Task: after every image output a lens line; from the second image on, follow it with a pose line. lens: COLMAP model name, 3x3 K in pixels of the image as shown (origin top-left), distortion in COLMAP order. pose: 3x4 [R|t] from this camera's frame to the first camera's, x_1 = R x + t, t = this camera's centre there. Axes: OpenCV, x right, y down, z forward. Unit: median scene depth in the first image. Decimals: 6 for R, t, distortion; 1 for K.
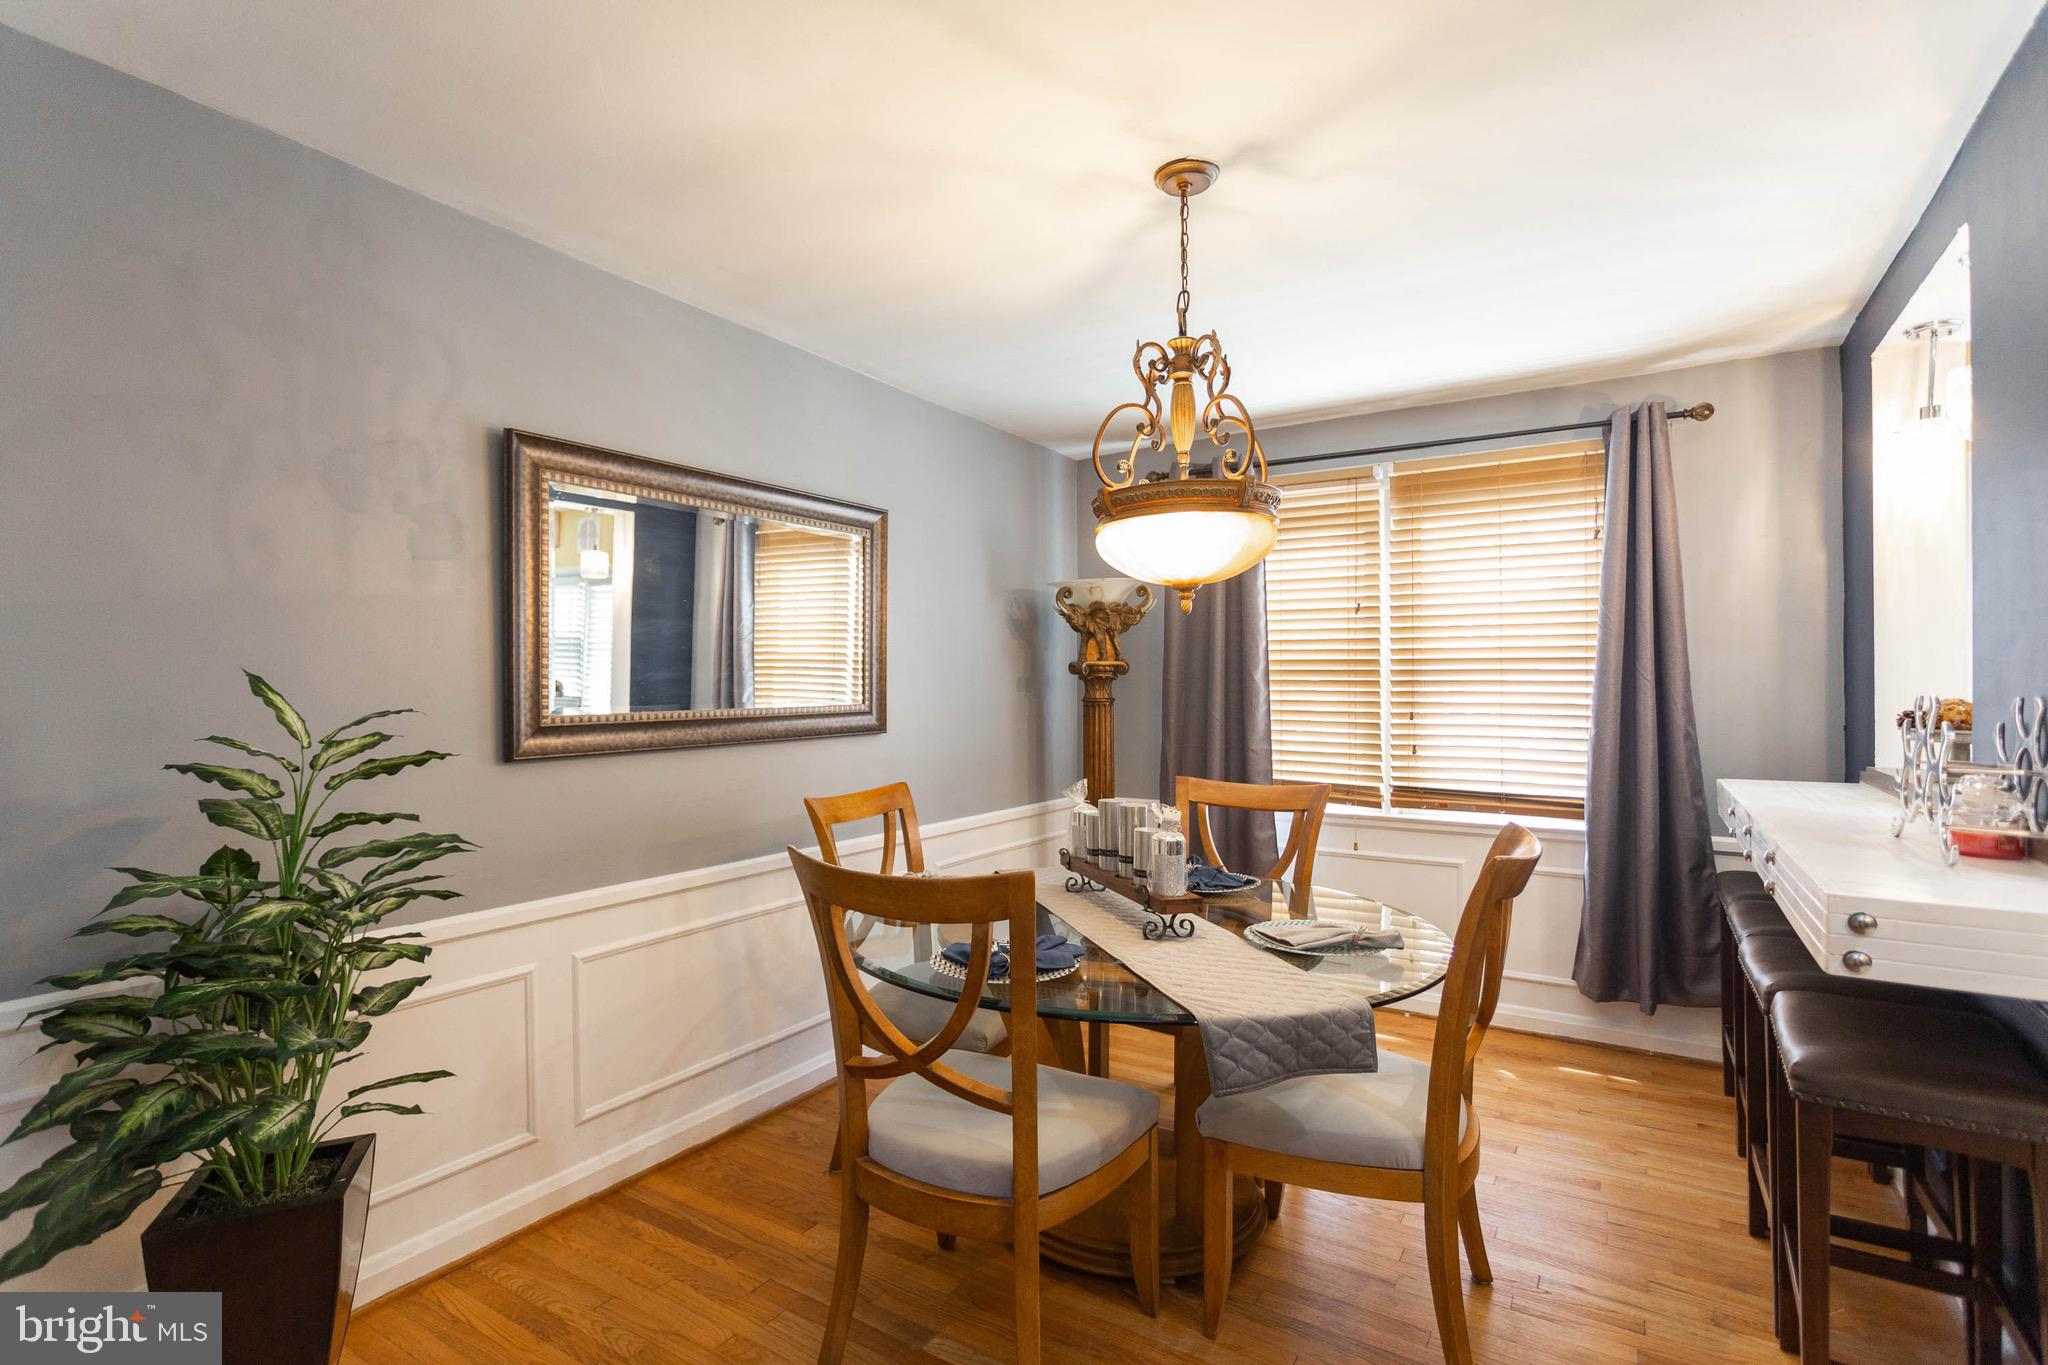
lens RADIAL K [[960.3, 0, 1024.4], [0, 960.3, 633.3], [0, 0, 1]] dist [0.001358, 0.000314]
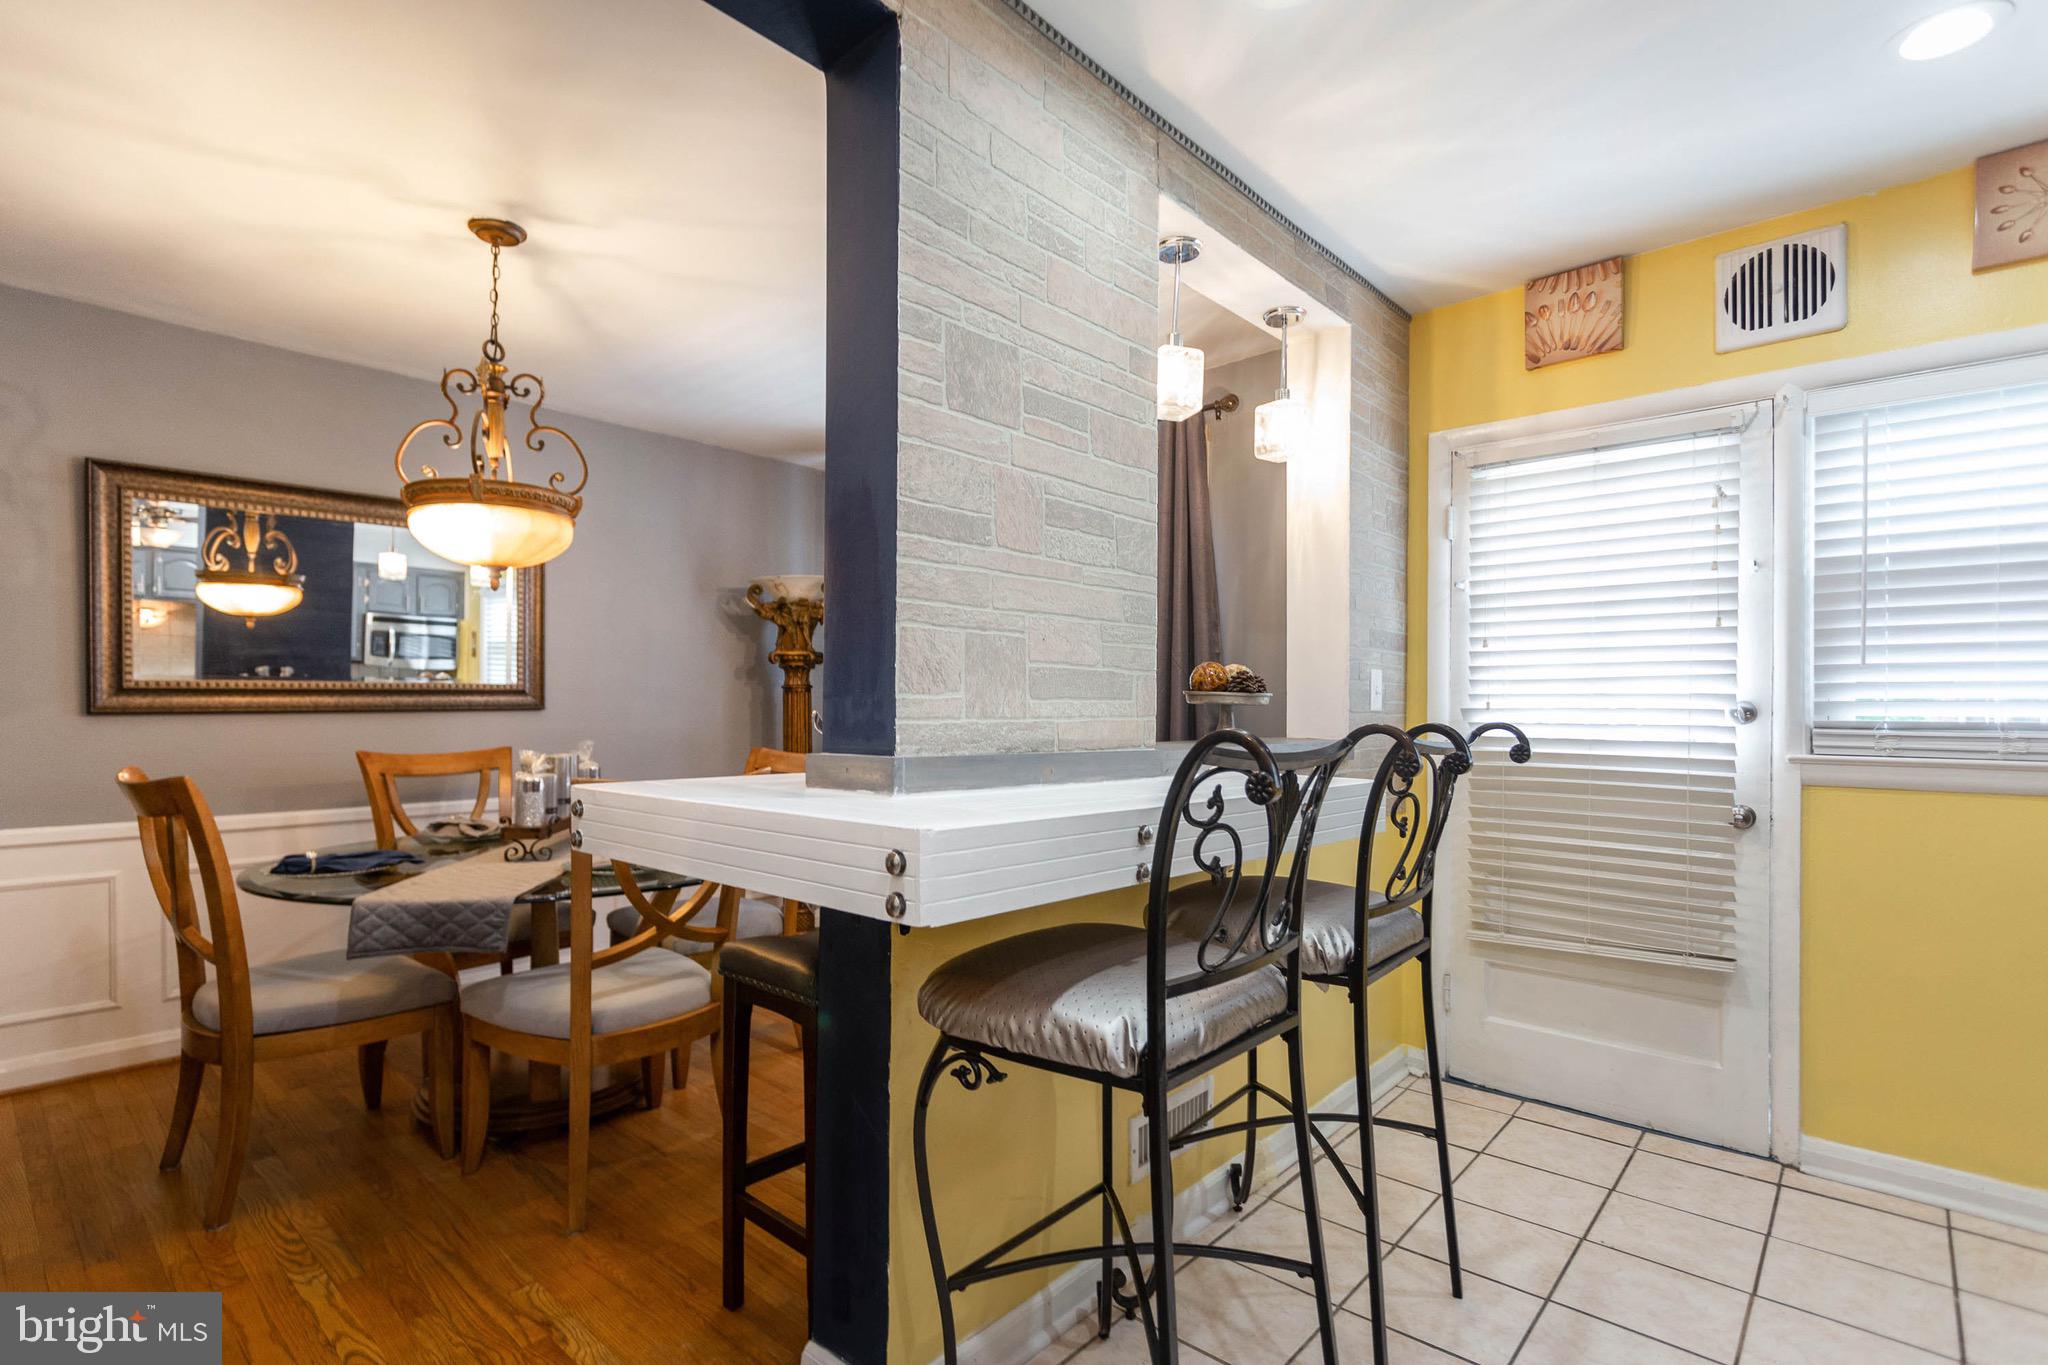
lens RADIAL K [[969.7, 0, 1053.0], [0, 969.7, 655.6], [0, 0, 1]] dist [0.003549, 0.001098]
pose [[0.986755, -0.002685, -0.162194, 0.952154], [0.003061, 0.999993, 0.002068, 0.055261], [0.162187, -0.002537, 0.986757, -0.090429]]
